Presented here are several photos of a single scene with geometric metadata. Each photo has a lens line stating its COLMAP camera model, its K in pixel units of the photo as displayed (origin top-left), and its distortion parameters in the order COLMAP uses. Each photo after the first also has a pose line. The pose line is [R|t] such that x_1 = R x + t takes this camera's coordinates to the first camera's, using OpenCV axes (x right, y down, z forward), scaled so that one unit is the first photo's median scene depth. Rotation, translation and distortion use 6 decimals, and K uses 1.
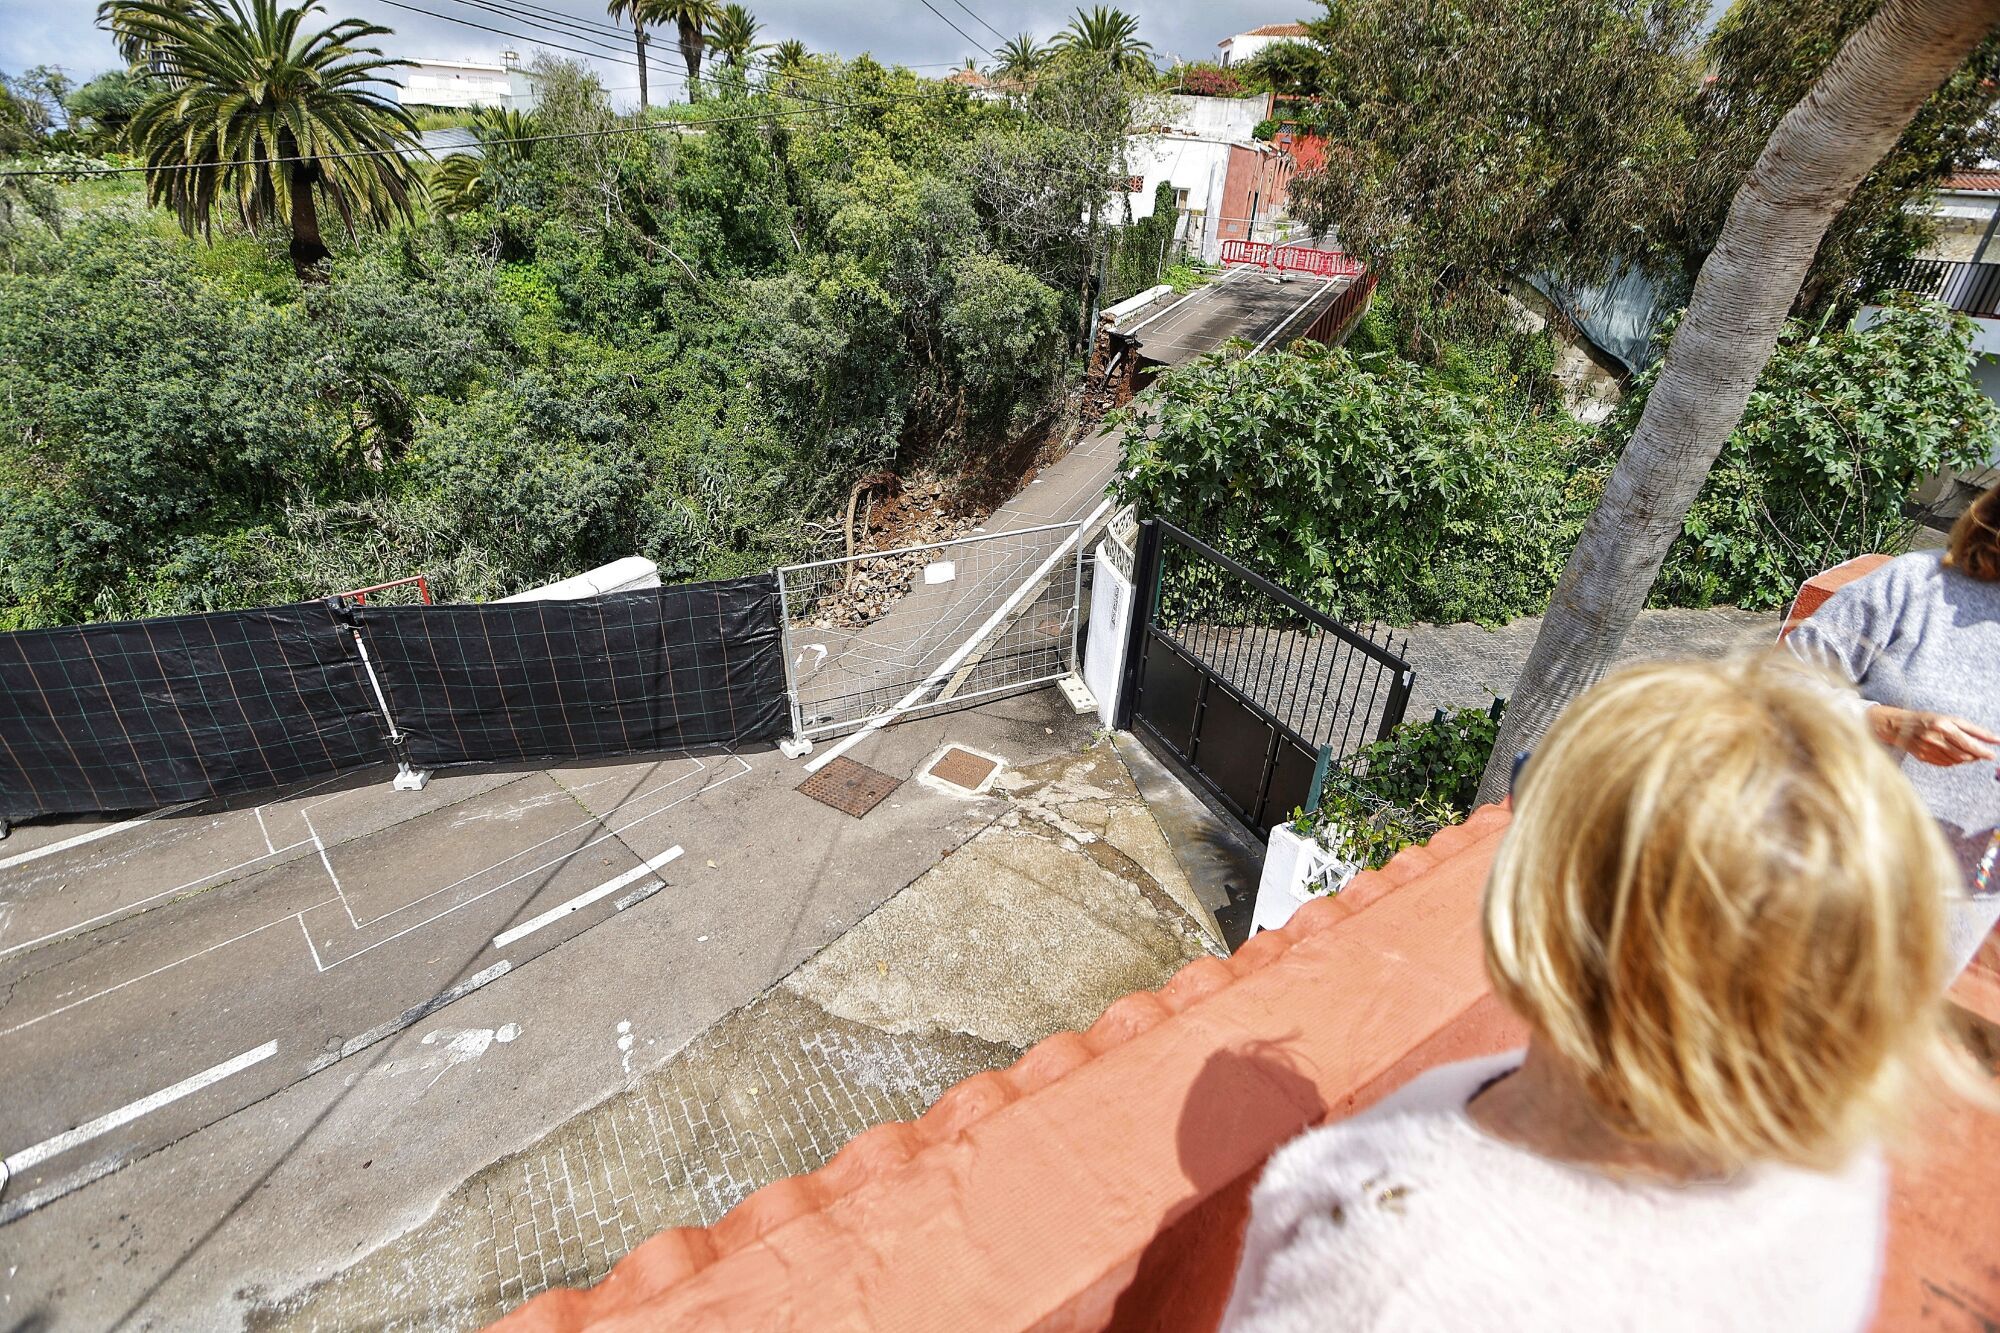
lens RADIAL K [[974.0, 0, 1000.0], [0, 974.0, 666.5], [0, 0, 1]] dist [-0.100855, 0.055437]
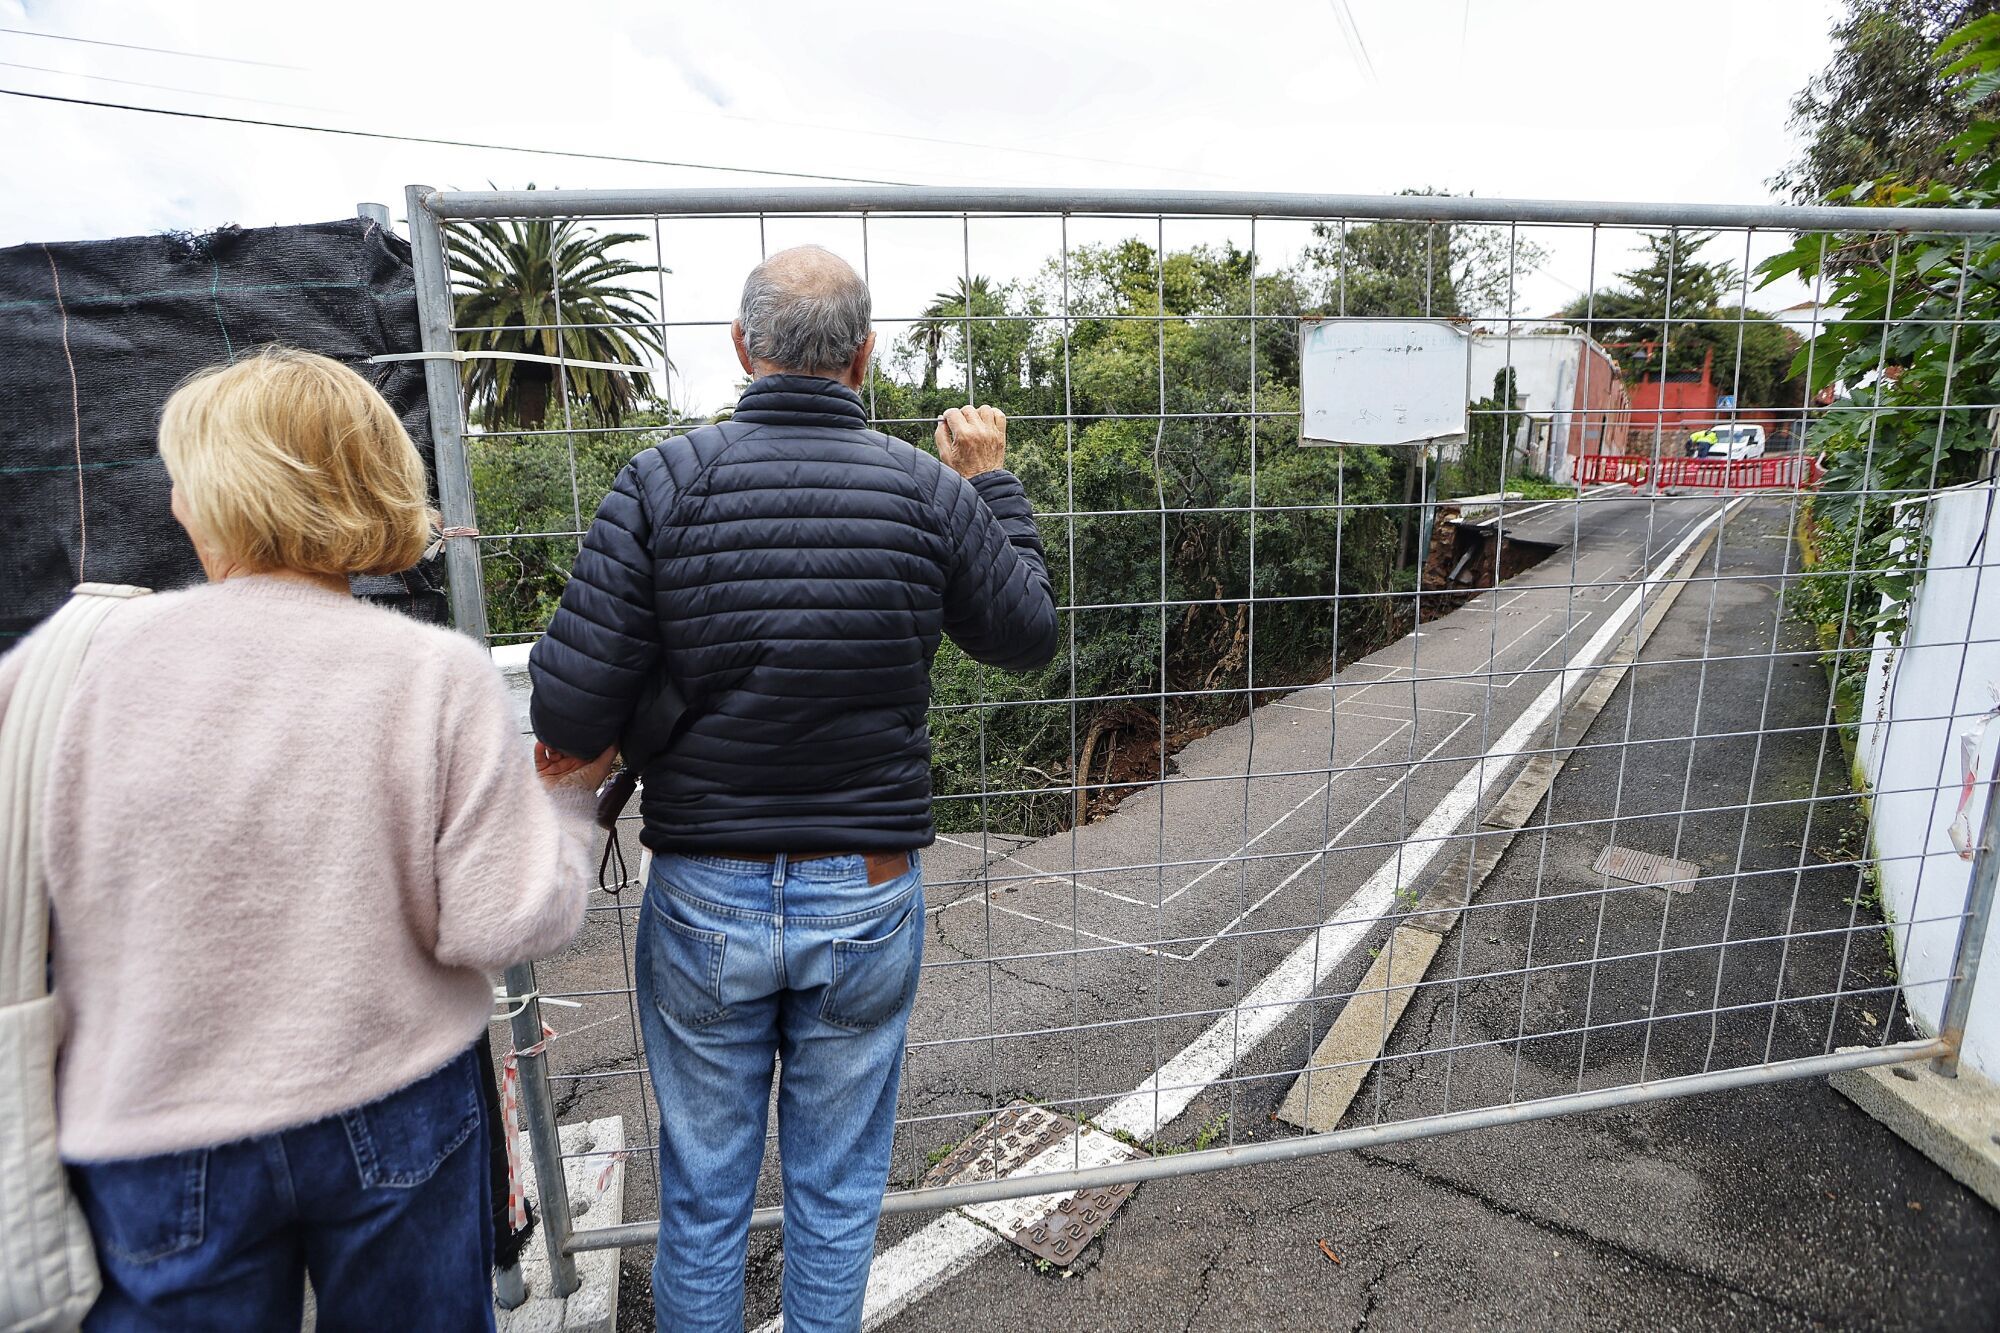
lens RADIAL K [[1002.8, 0, 1005.4], [0, 1002.8, 652.0], [0, 0, 1]] dist [-0.084603, 0.042650]
pose [[0.968623, 0.023226, -0.247446, -0.027689], [-0.100633, 0.947009, -0.305036, 0.003816], [0.227249, 0.320366, 0.919632, 0.272313]]
